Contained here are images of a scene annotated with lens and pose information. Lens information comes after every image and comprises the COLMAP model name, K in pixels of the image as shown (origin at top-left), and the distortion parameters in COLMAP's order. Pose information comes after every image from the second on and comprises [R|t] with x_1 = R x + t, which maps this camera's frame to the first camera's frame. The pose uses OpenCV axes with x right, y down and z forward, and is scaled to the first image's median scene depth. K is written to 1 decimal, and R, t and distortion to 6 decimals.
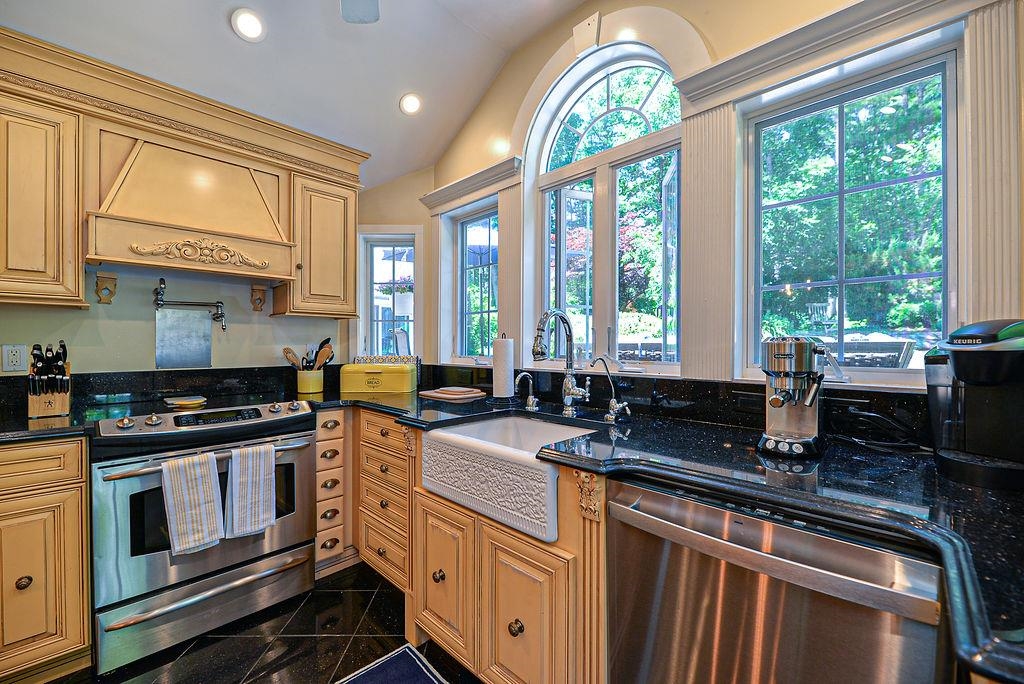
lens RADIAL K [[408.0, 0, 510.9], [0, 408.0, 345.3], [0, 0, 1]] dist [0.001127, -0.004793]
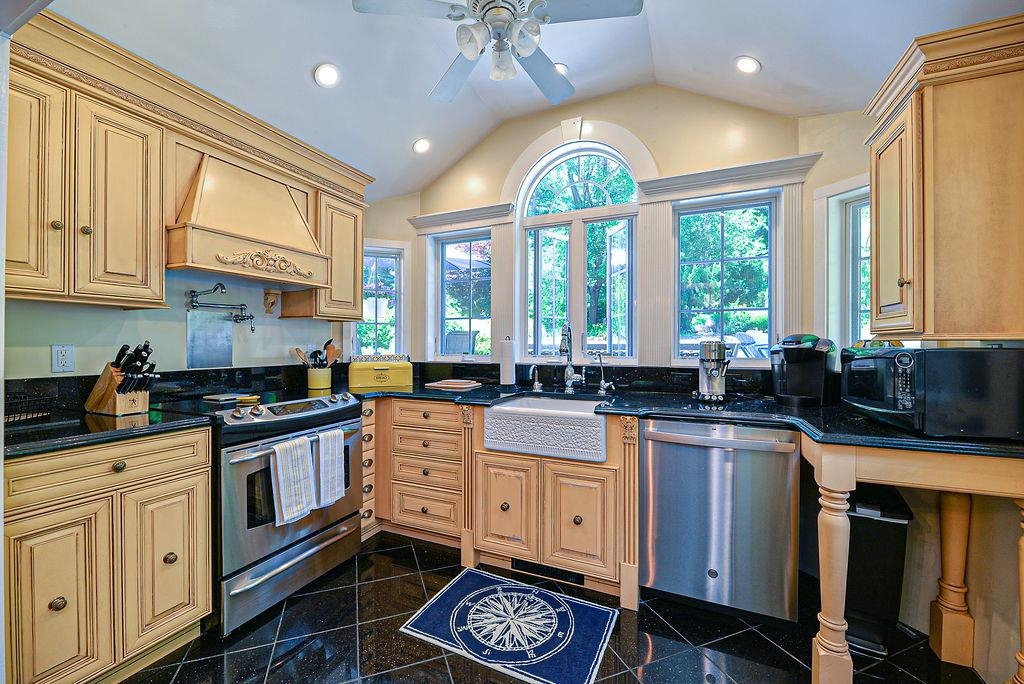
lens RADIAL K [[408.0, 0, 510.9], [0, 408.0, 345.3], [0, 0, 1]] dist [0.001127, -0.004793]
pose [[0.939080, 0.000212, 0.343698, -0.570944], [0.000004, 1.000000, -0.000628, -0.000151], [-0.343698, 0.000592, 0.939080, -0.310212]]
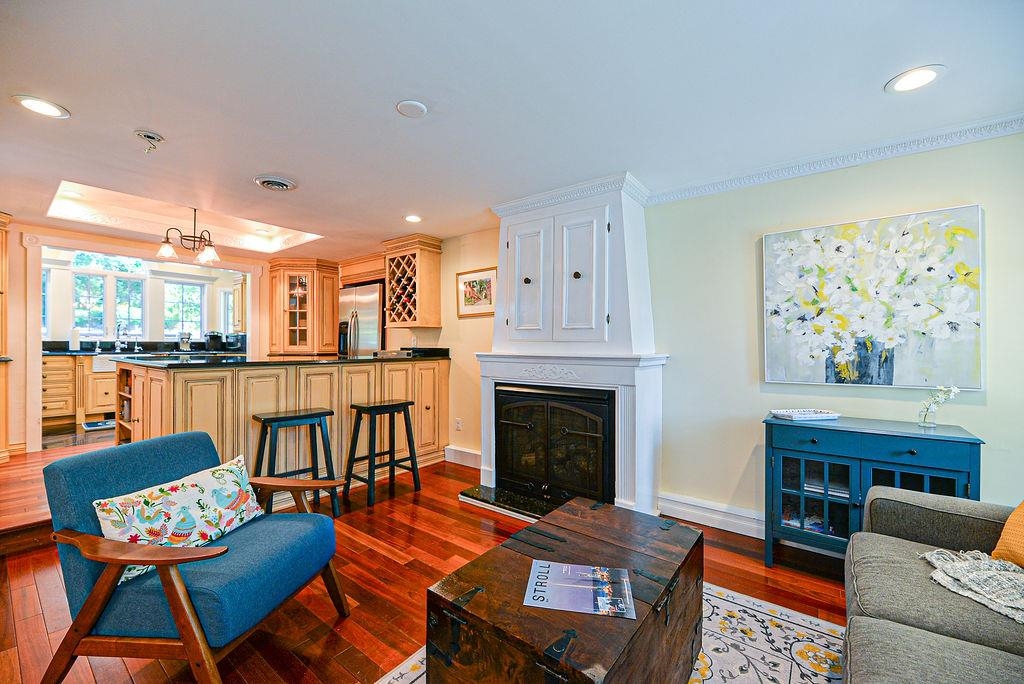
lens RADIAL K [[408.0, 0, 510.9], [0, 408.0, 345.3], [0, 0, 1]] dist [0.001127, -0.004793]
pose [[-0.114239, -0.001094, 0.993453, -3.766182], [-0.000995, 0.999999, 0.000986, 0.104334], [-0.993453, -0.000876, -0.114240, -1.973133]]
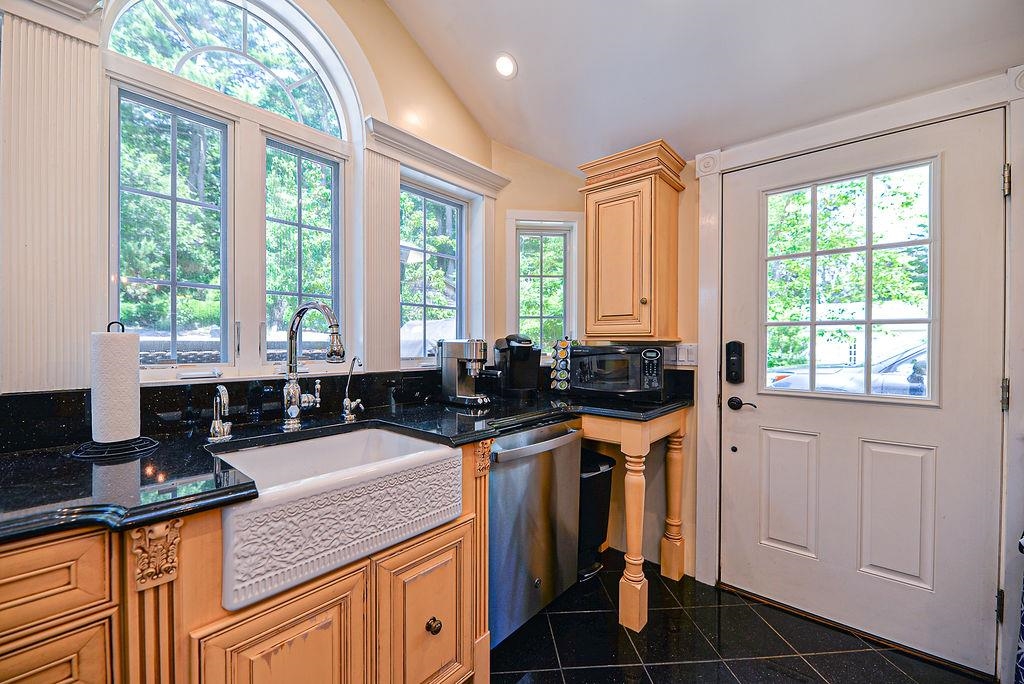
lens RADIAL K [[408.0, 0, 510.9], [0, 408.0, 345.3], [0, 0, 1]] dist [0.001127, -0.004793]
pose [[-0.058005, -0.004249, 0.998307, -0.717268], [-0.000853, 0.999991, 0.004206, -0.001827], [-0.998316, -0.000607, -0.058008, 0.624464]]
